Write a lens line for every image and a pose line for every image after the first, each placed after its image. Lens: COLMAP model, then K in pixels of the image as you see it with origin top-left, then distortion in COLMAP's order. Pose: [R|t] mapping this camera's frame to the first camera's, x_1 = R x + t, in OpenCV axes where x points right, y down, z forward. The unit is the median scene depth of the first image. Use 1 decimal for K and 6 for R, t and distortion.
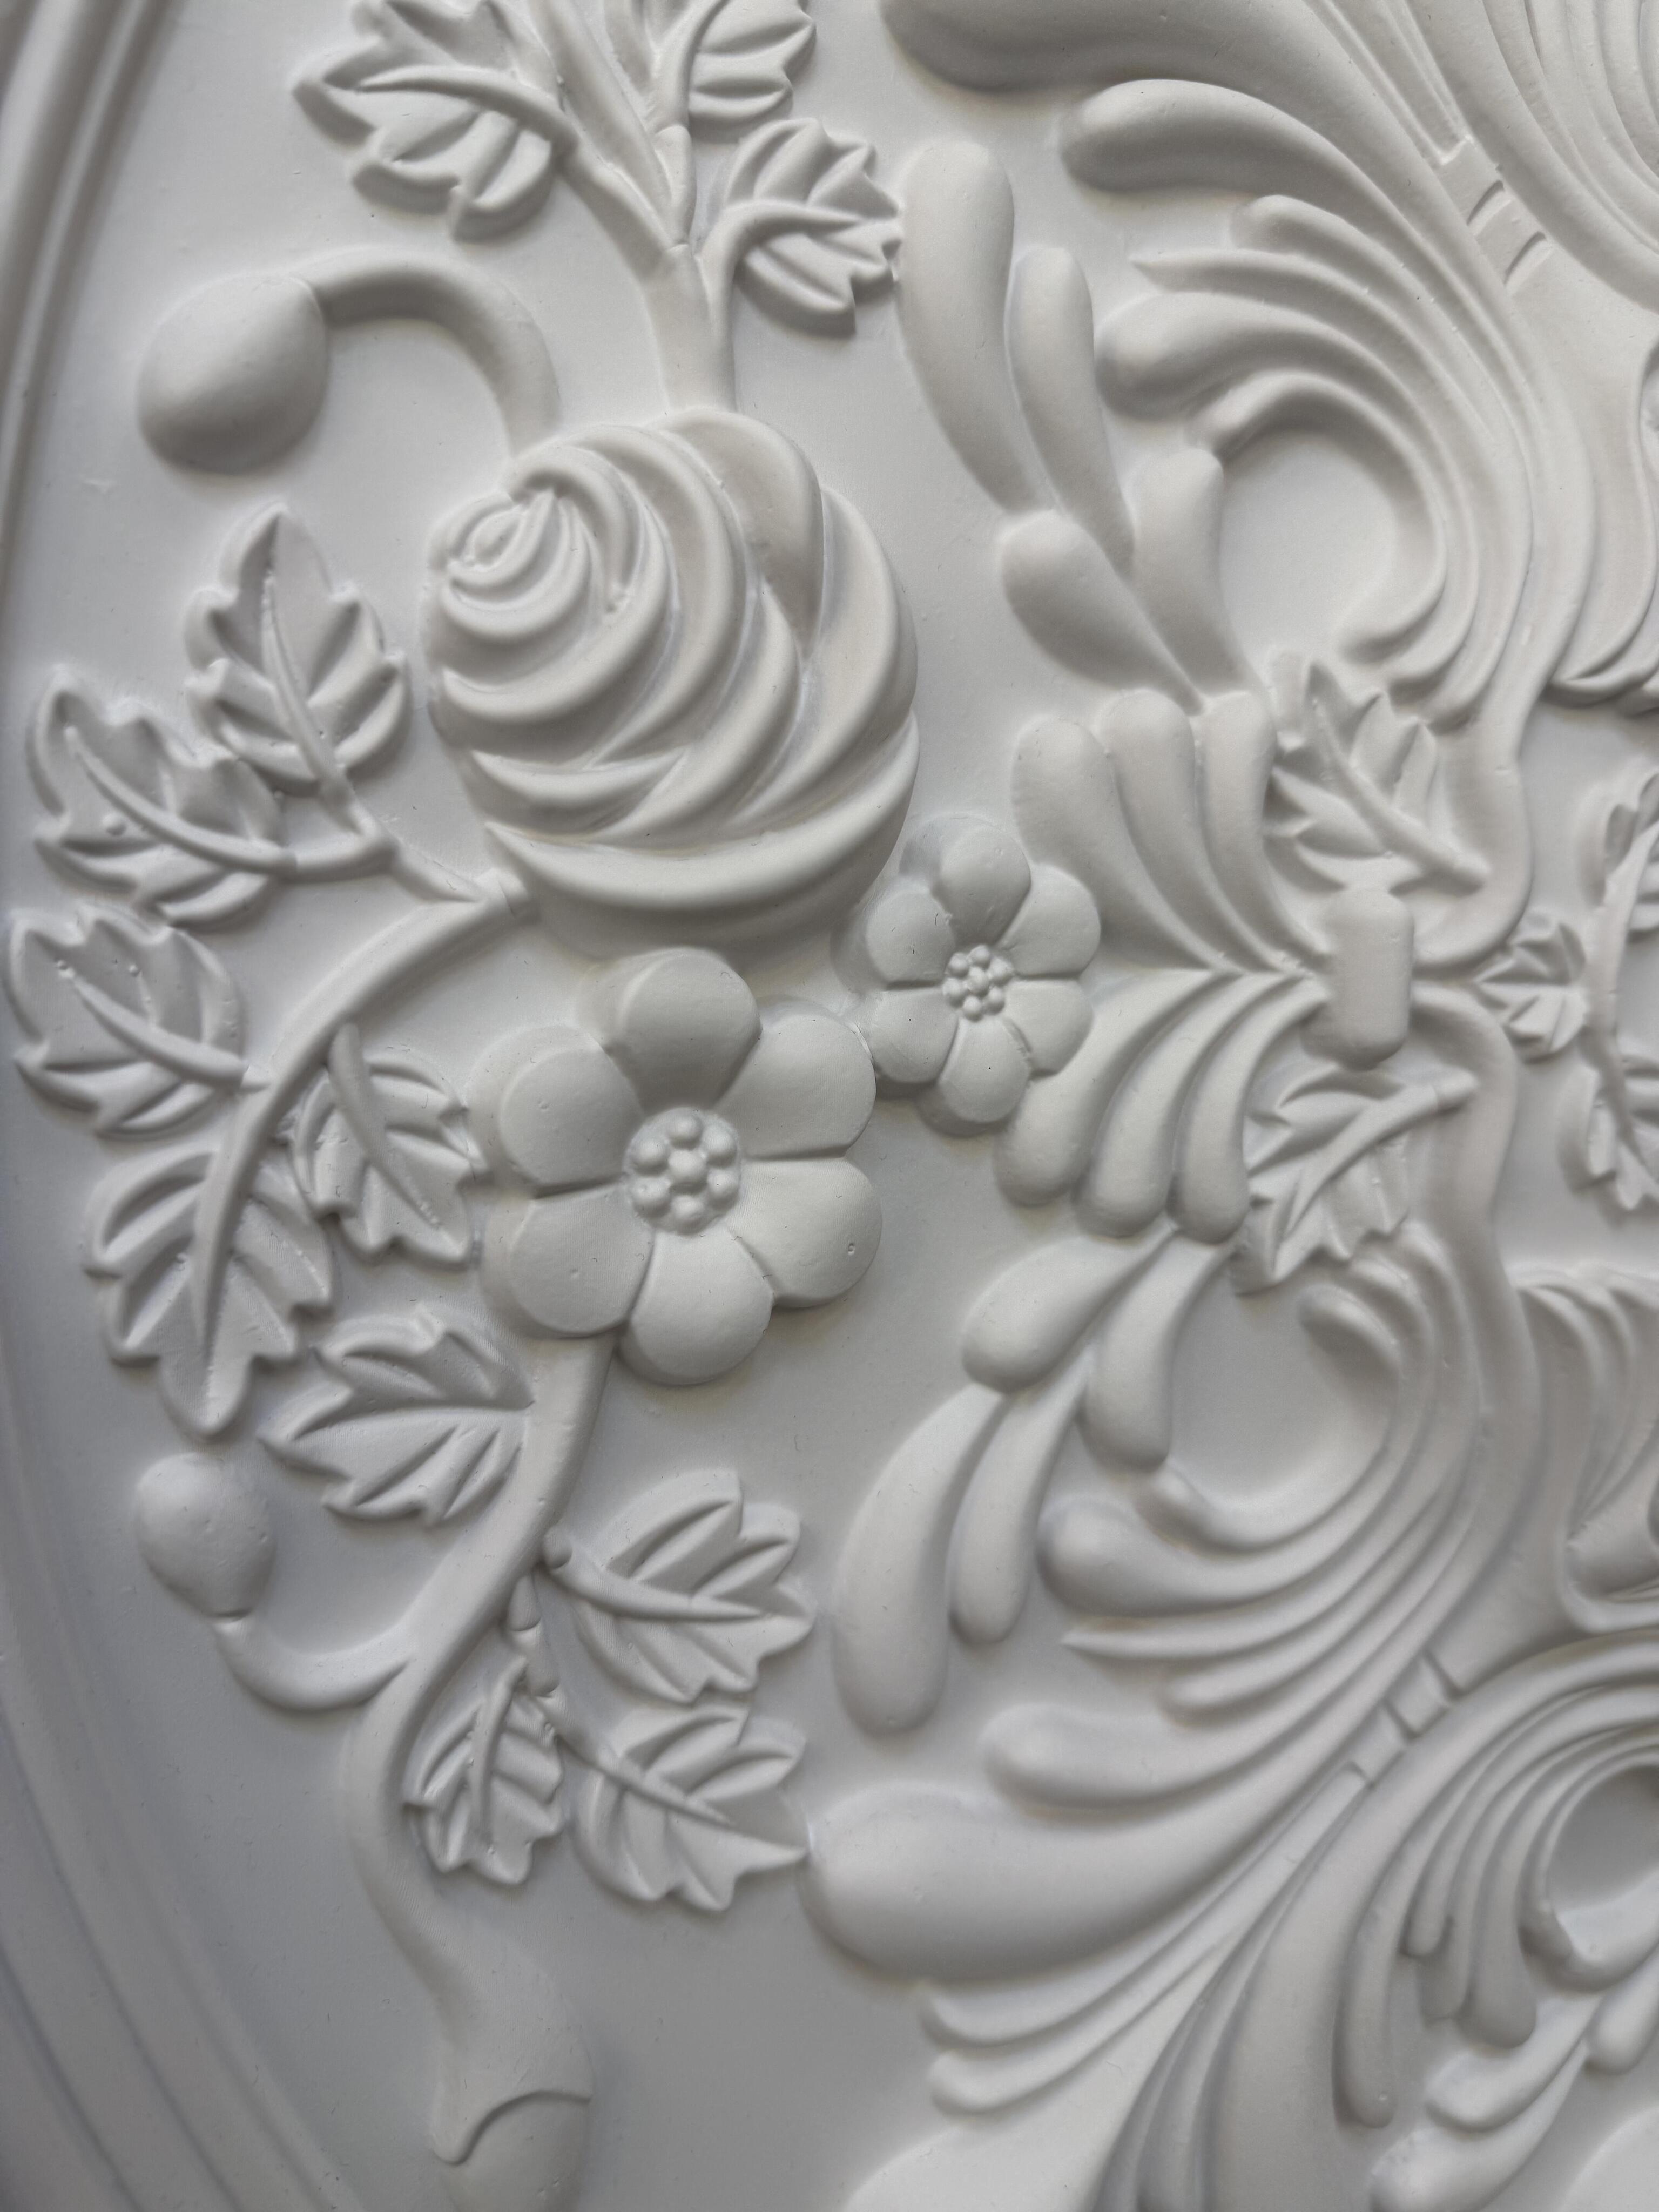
lens RADIAL K [[1618.4, 0, 829.5], [0, 1618.4, 1110.5], [0, 0, 1]] dist [0.003488, -0.066901]
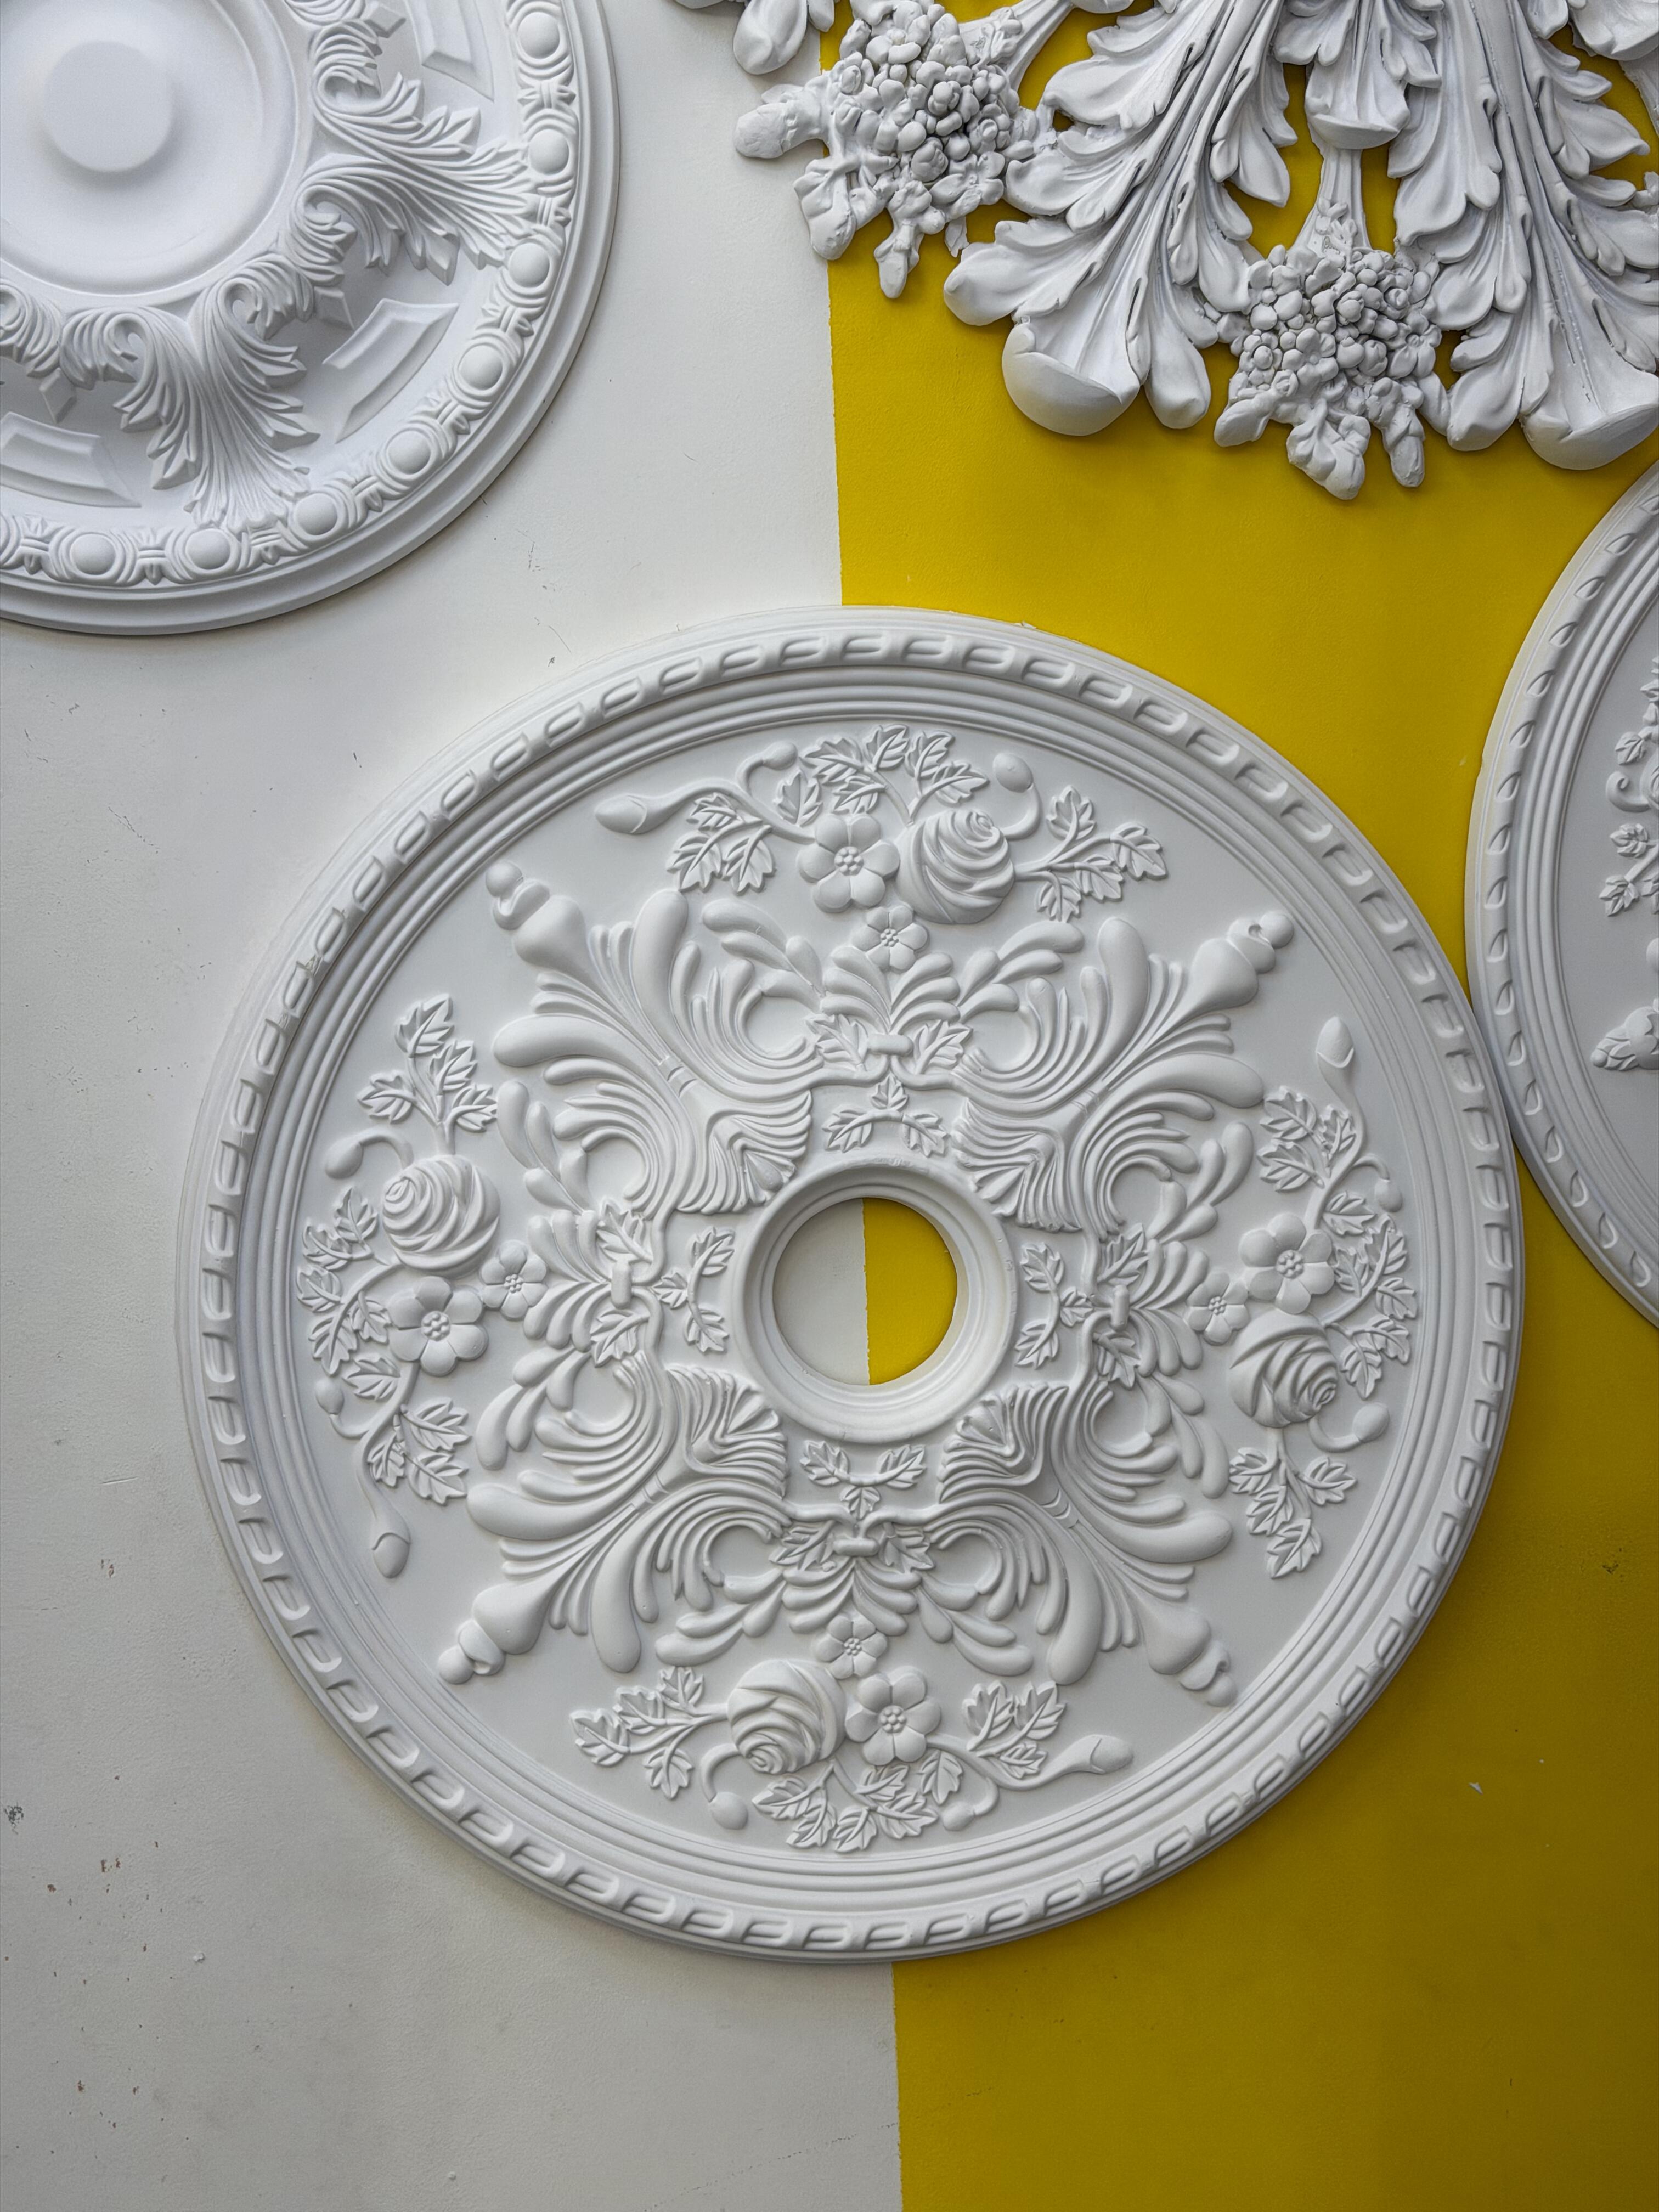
lens RADIAL K [[3085.1, 0, 819.0], [0, 3085.1, 1116.7], [0, 0, 1]] dist [0.181787, -0.371037]
pose [[0.952172, 0.044475, -0.302308, 3.426571], [-0.045868, 0.998944, 0.002494, -0.600112], [0.302100, 0.011491, 0.953207, -6.722116]]
